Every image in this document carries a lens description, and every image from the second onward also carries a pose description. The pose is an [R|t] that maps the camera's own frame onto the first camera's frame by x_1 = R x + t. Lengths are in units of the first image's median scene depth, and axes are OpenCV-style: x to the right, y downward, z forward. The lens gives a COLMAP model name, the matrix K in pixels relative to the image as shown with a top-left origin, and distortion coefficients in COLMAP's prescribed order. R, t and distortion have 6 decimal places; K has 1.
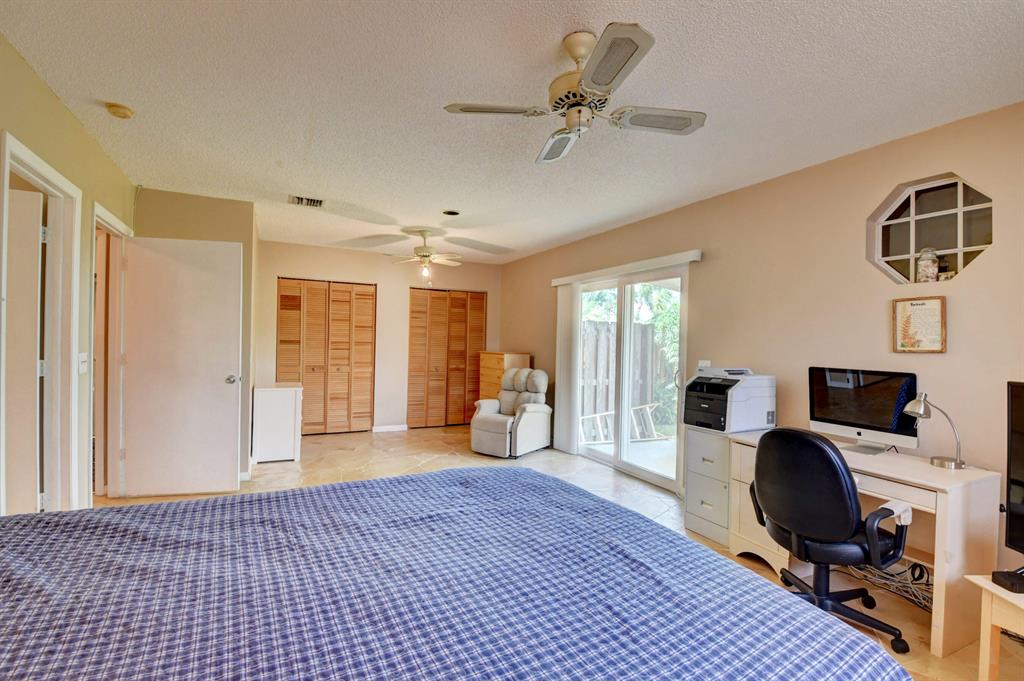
lens RADIAL K [[459.4, 0, 511.4], [0, 459.4, 339.9], [0, 0, 1]] dist [-0.001255, -0.000231]
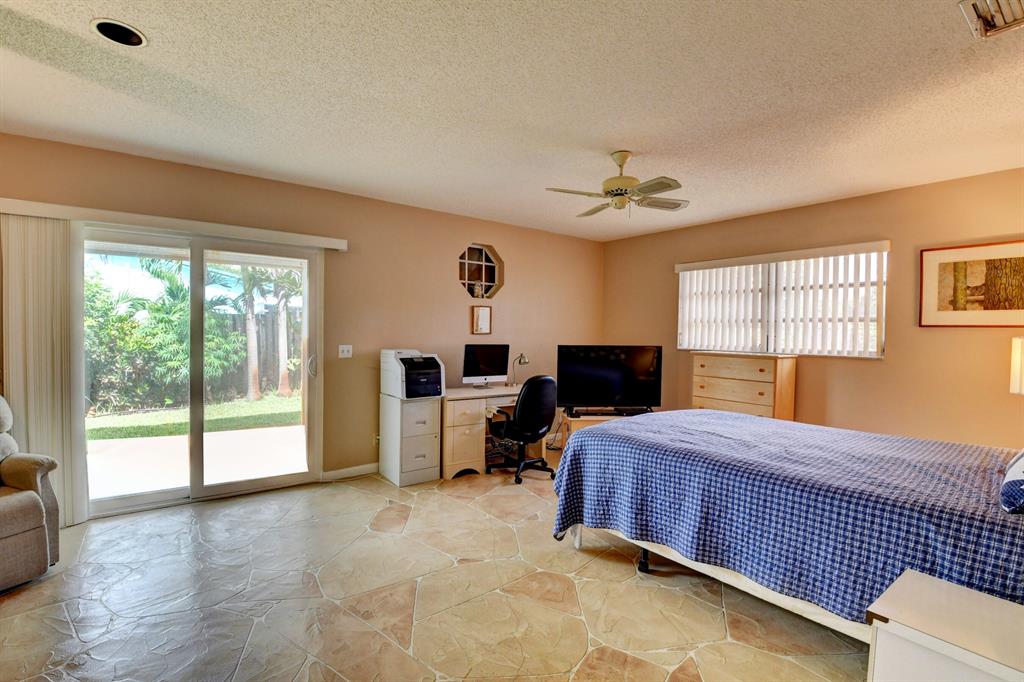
lens RADIAL K [[459.4, 0, 511.4], [0, 459.4, 340.4], [0, 0, 1]] dist [-0.001255, -0.000231]
pose [[-0.157787, -0.032718, 0.986931, -1.056611], [-0.012705, 0.999436, 0.031101, -0.008398], [-0.987391, -0.007631, -0.158114, 1.182798]]
